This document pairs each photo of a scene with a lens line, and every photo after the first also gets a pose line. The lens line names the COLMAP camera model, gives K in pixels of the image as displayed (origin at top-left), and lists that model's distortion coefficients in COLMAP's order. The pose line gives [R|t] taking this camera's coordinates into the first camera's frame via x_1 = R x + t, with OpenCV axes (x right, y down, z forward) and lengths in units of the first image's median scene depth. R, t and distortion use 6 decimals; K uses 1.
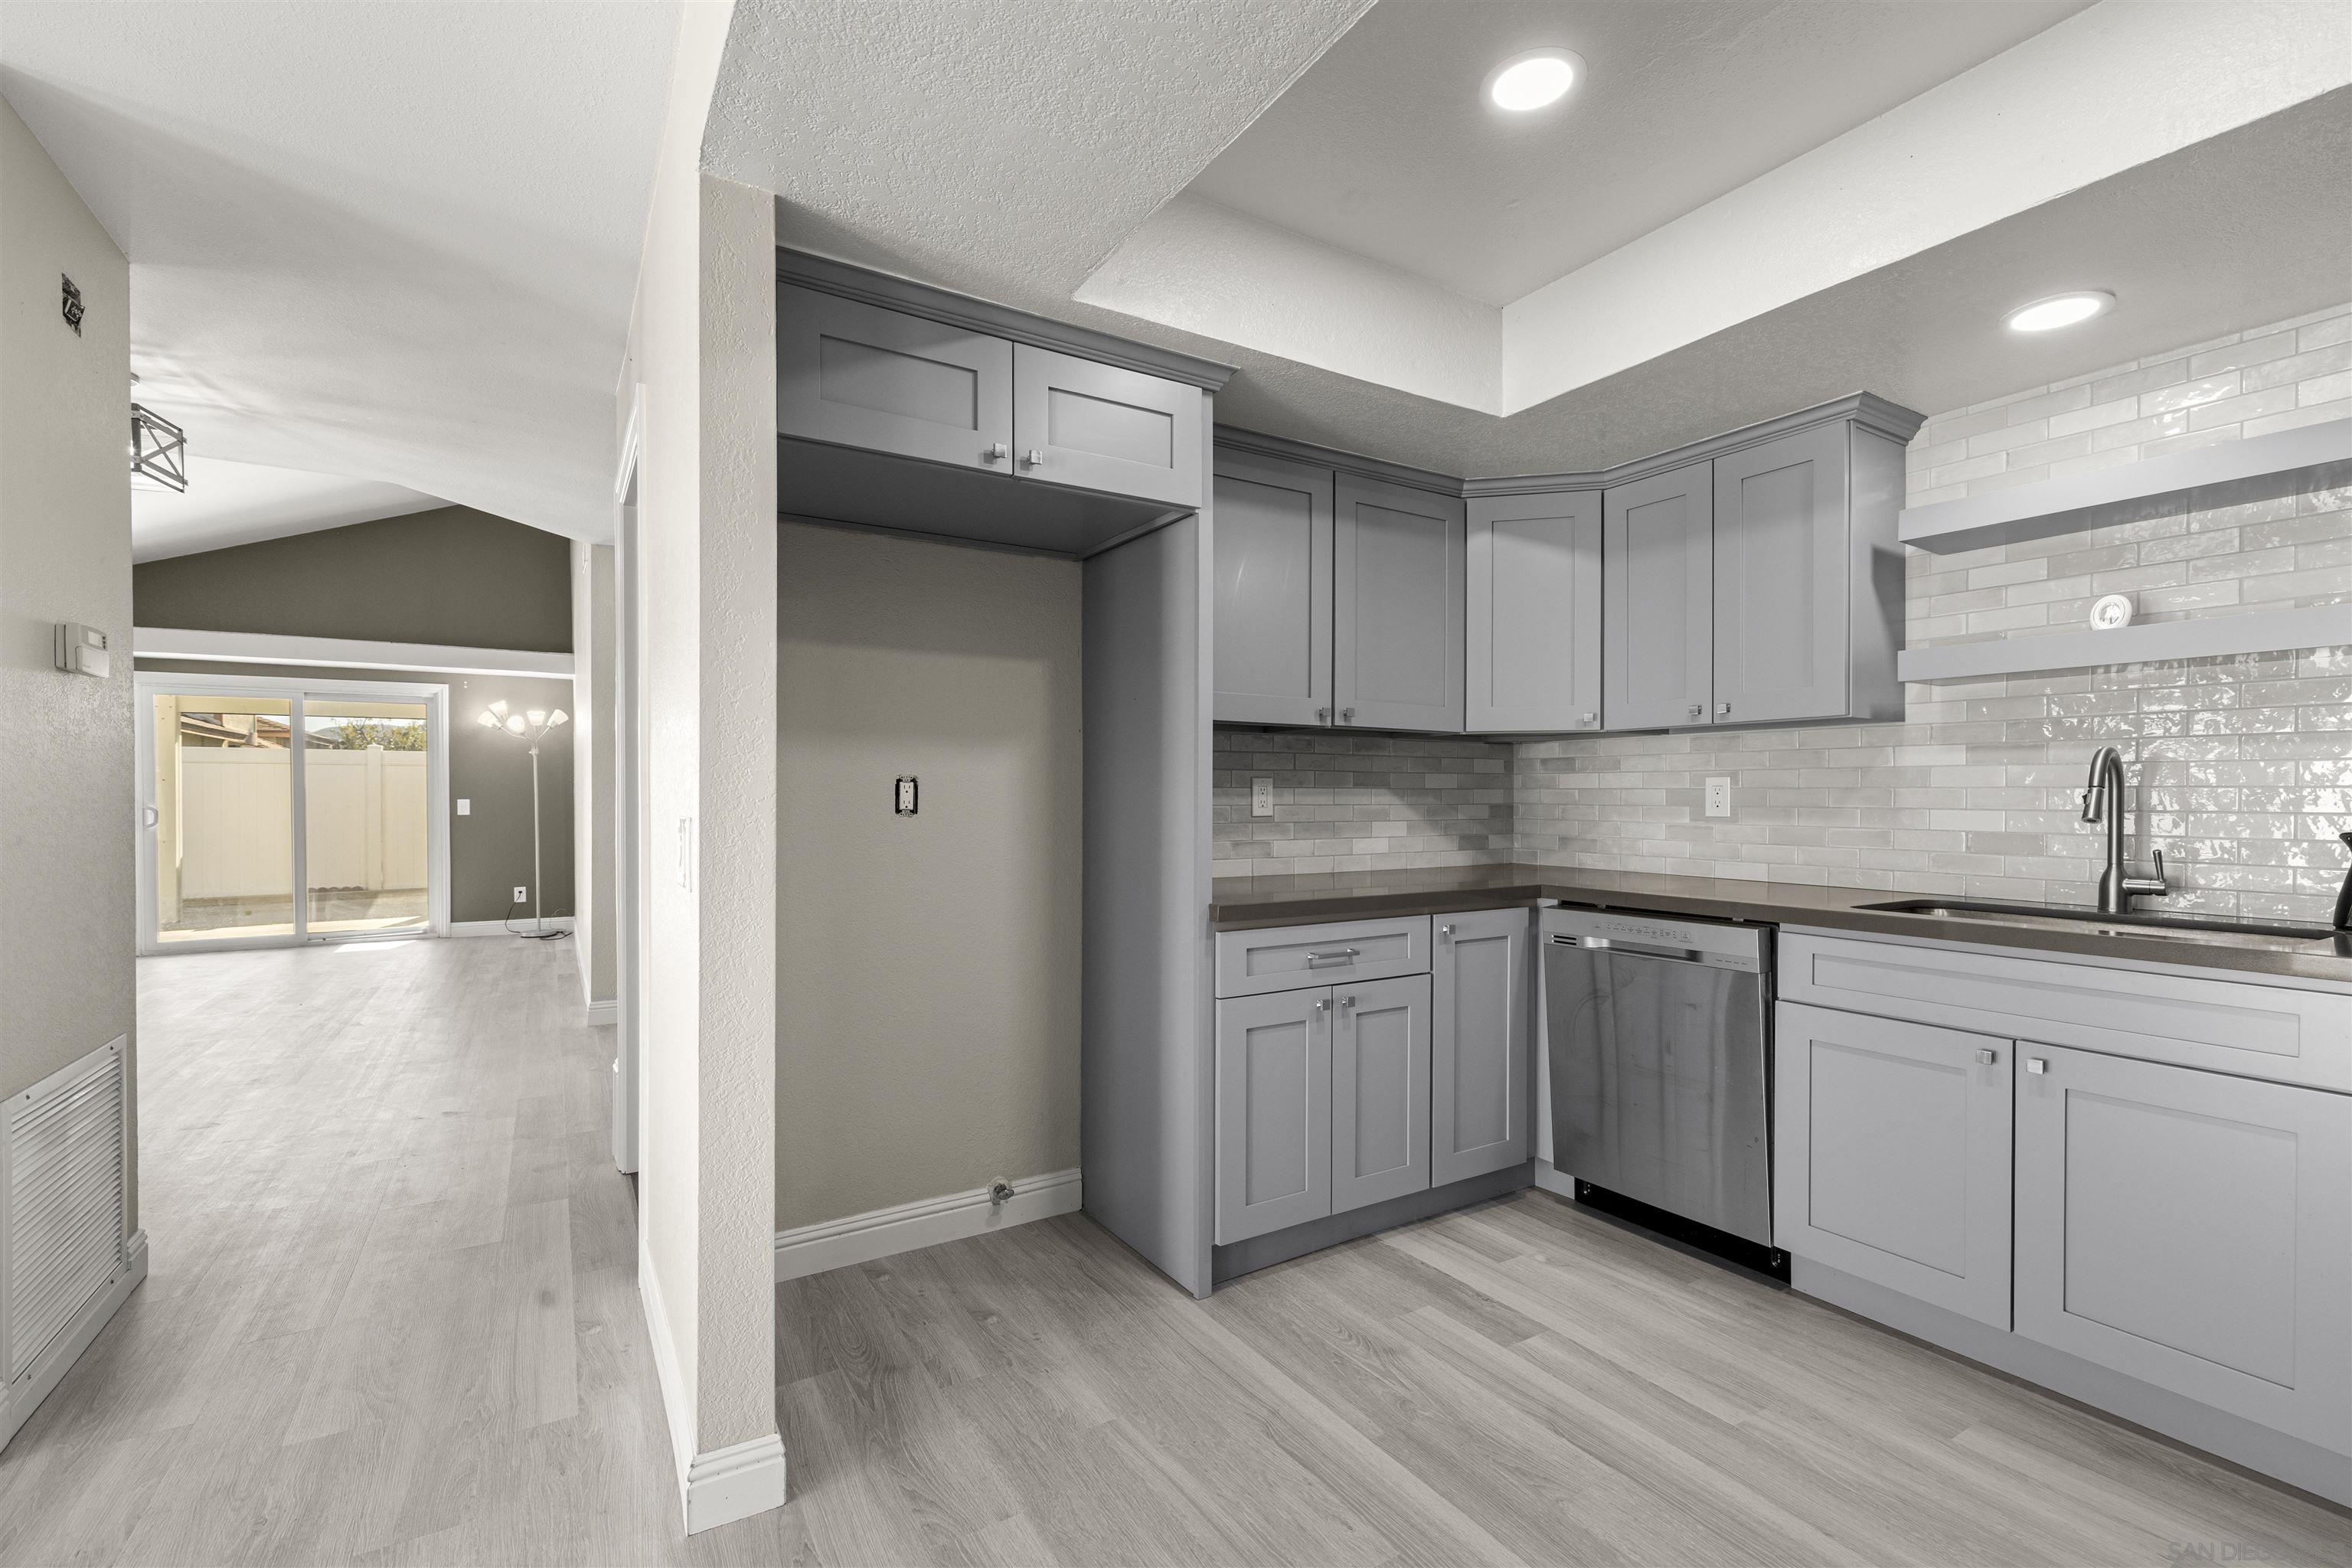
lens RADIAL K [[1019.5, 0, 1188.5], [0, 1019.5, 800.8], [0, 0, 1]] dist [-0.000686, -0.000565]
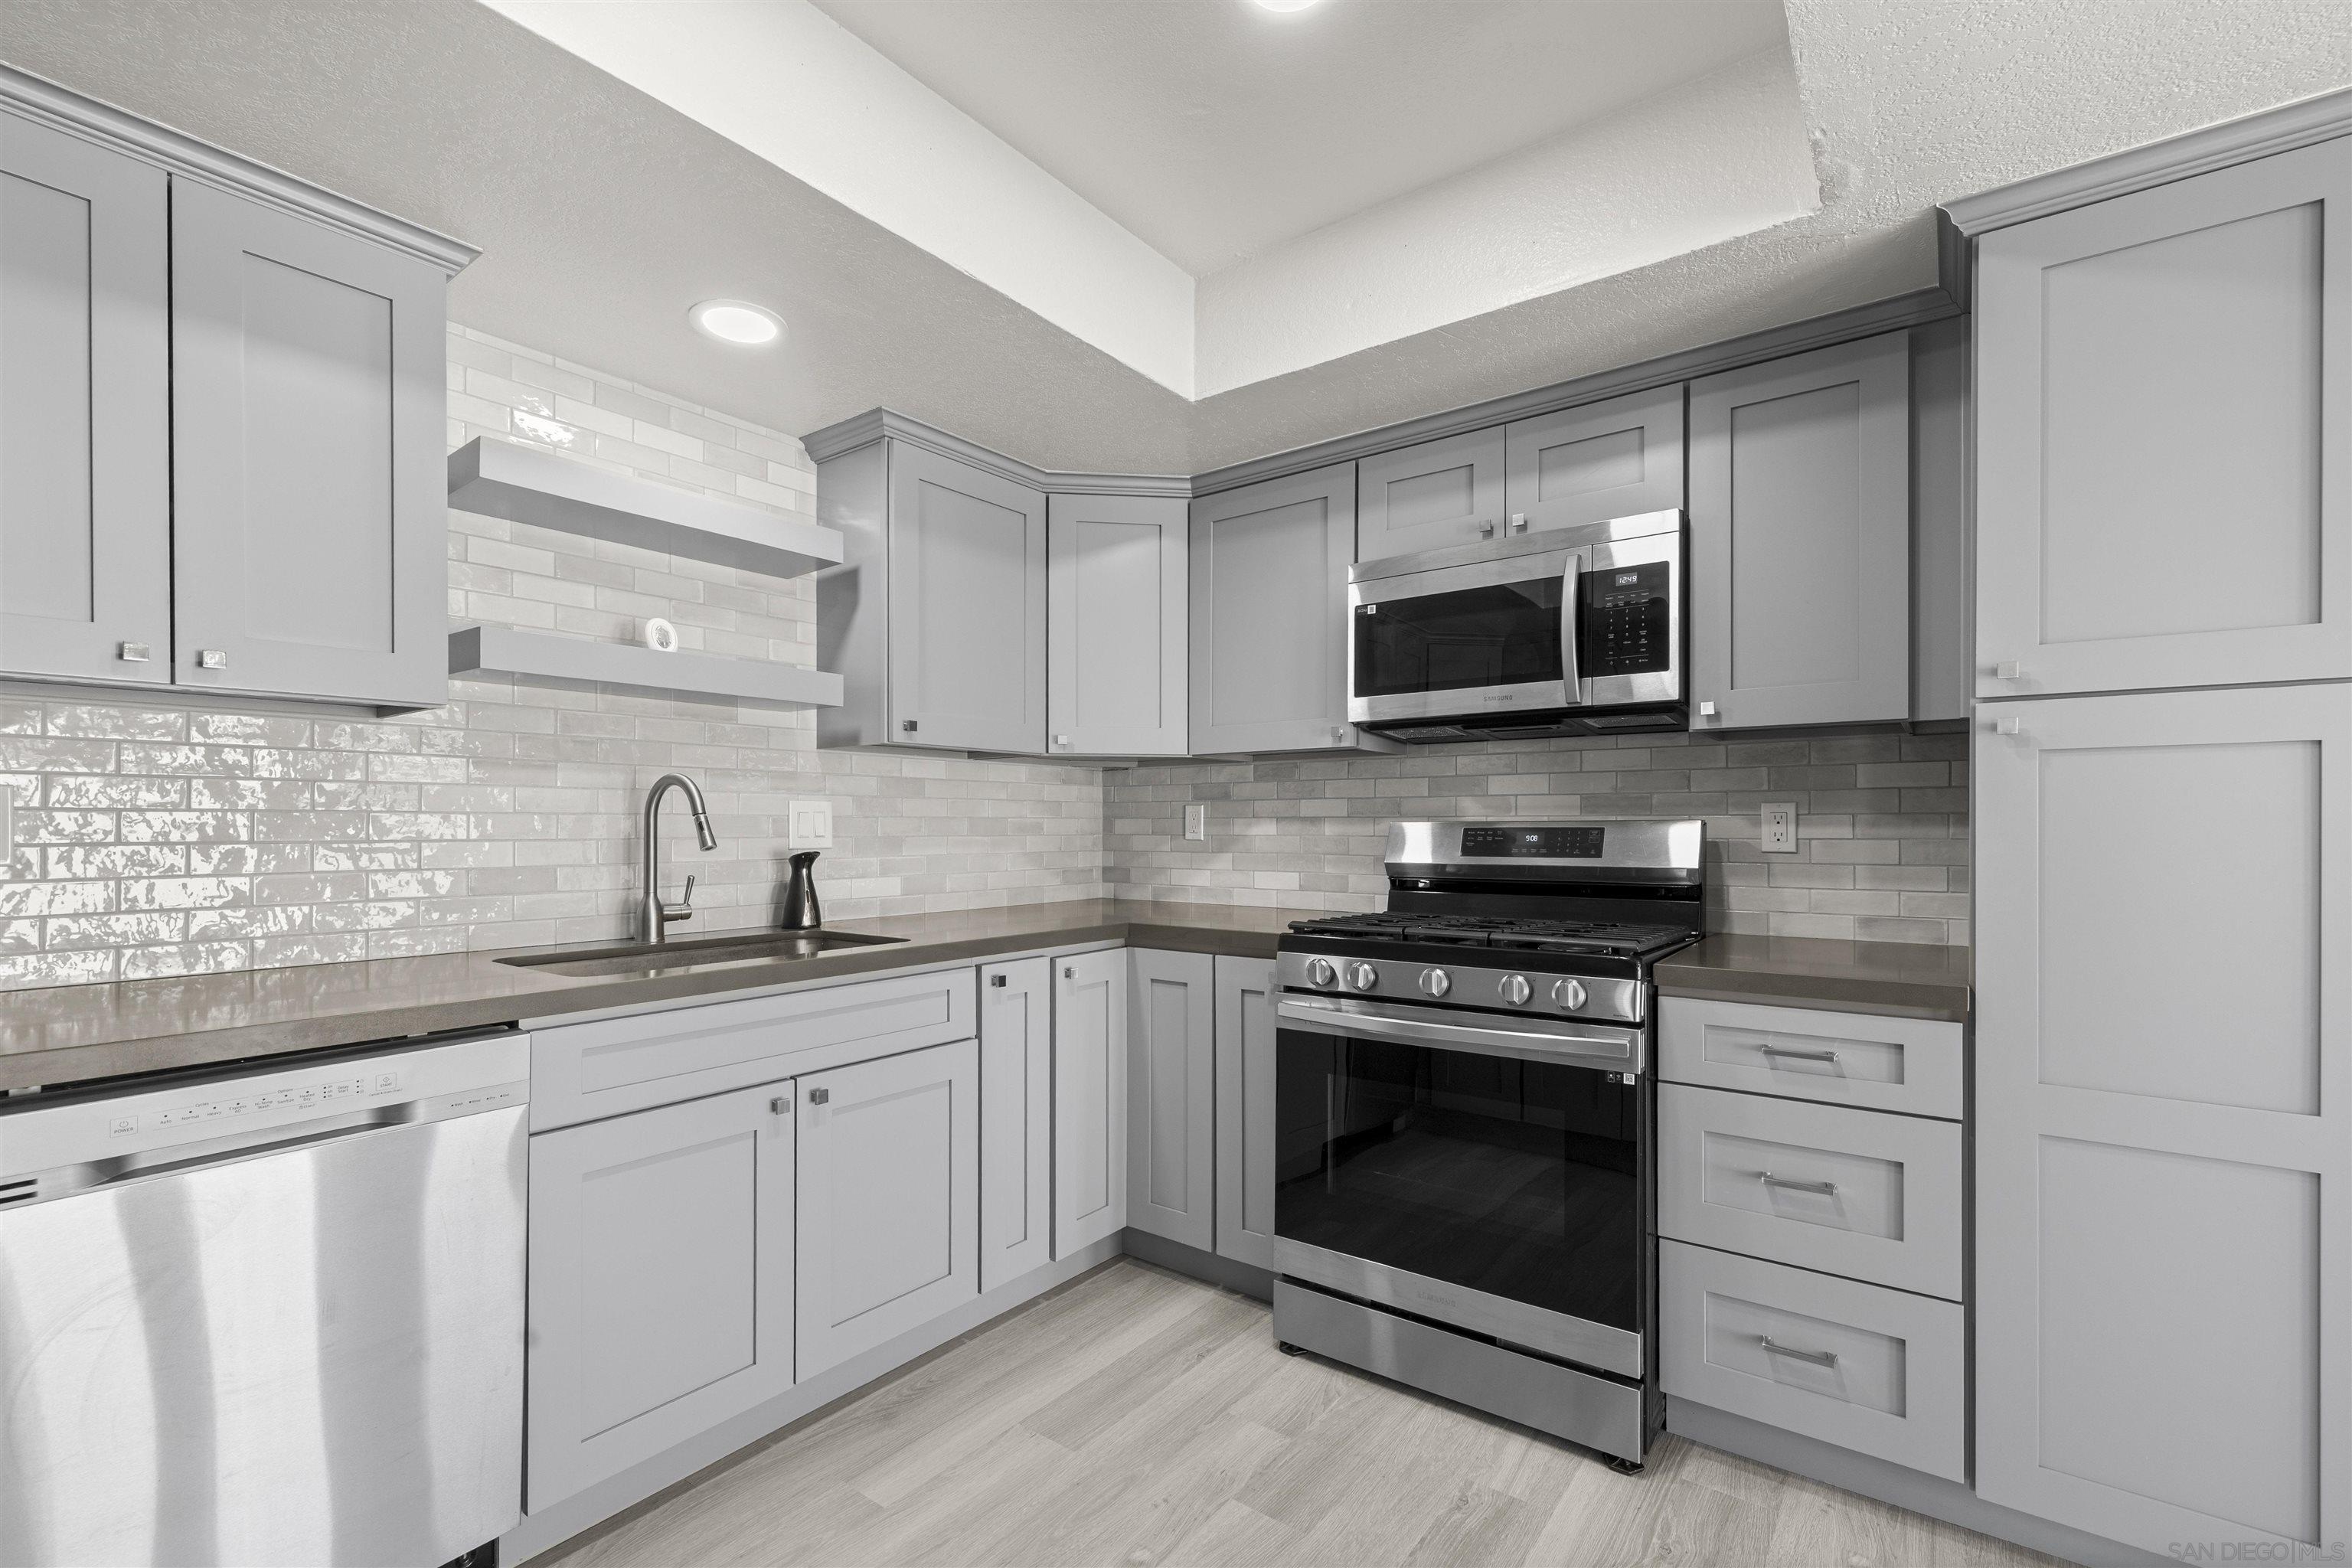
lens RADIAL K [[1019.5, 0, 1167.9], [0, 1019.5, 824.8], [0, 0, 1]] dist [-0.000686, -0.000565]
pose [[-0.360985, -0.000446, 0.932572, -0.183315], [0.002381, 0.999996, 0.001400, -0.004235], [-0.932569, 0.002726, -0.360983, 0.893988]]
